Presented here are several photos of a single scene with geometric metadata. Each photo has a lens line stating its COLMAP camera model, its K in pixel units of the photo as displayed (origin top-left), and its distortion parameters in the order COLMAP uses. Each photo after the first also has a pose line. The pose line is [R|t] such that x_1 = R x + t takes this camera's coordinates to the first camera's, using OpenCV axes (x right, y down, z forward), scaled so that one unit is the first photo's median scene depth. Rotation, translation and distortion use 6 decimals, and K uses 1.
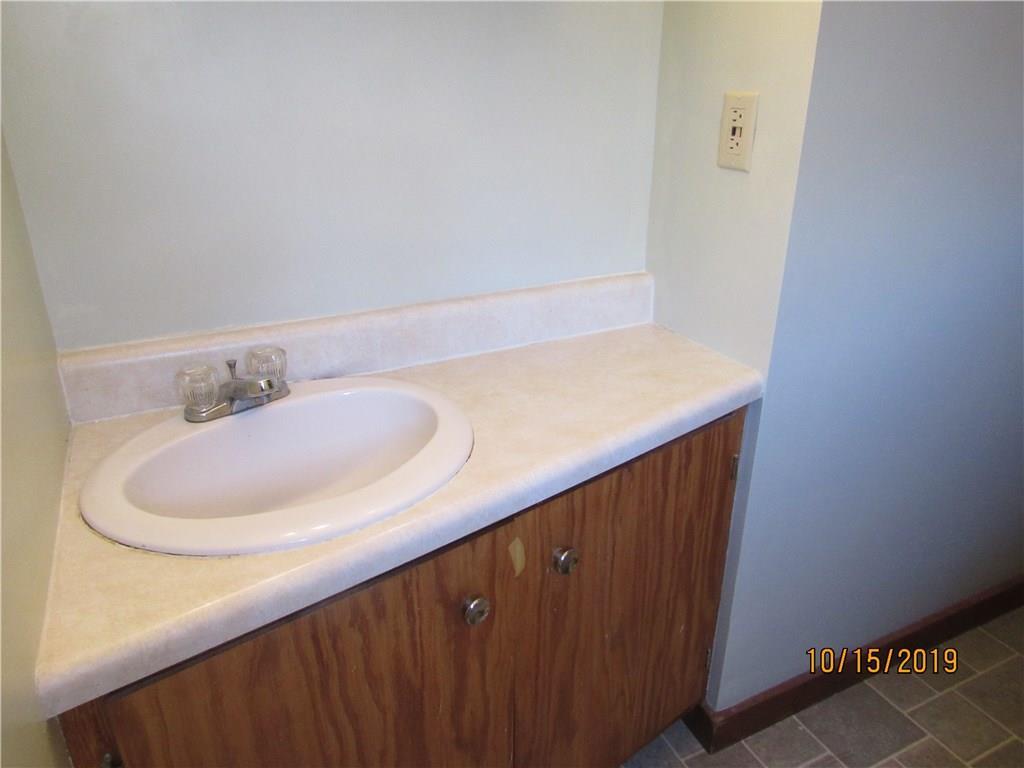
lens RADIAL K [[730.7, 0, 511.9], [0, 730.7, 384.1], [0, 0, 1]] dist [-0.039577, 0.015343]
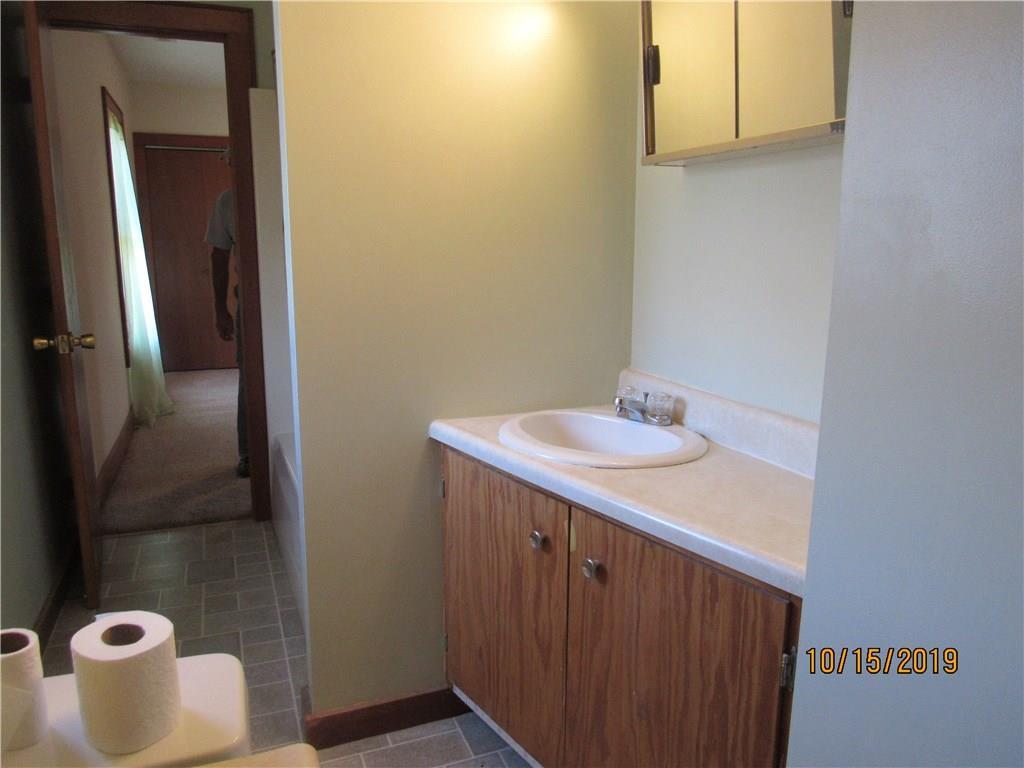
lens RADIAL K [[730.7, 0, 510.3], [0, 730.7, 381.7], [0, 0, 1]] dist [-0.039577, 0.015343]
pose [[0.999009, 0.018294, -0.040578, -0.026537], [-0.026456, 0.977172, -0.210795, 0.101896], [0.035796, 0.211660, 0.976688, -0.226527]]
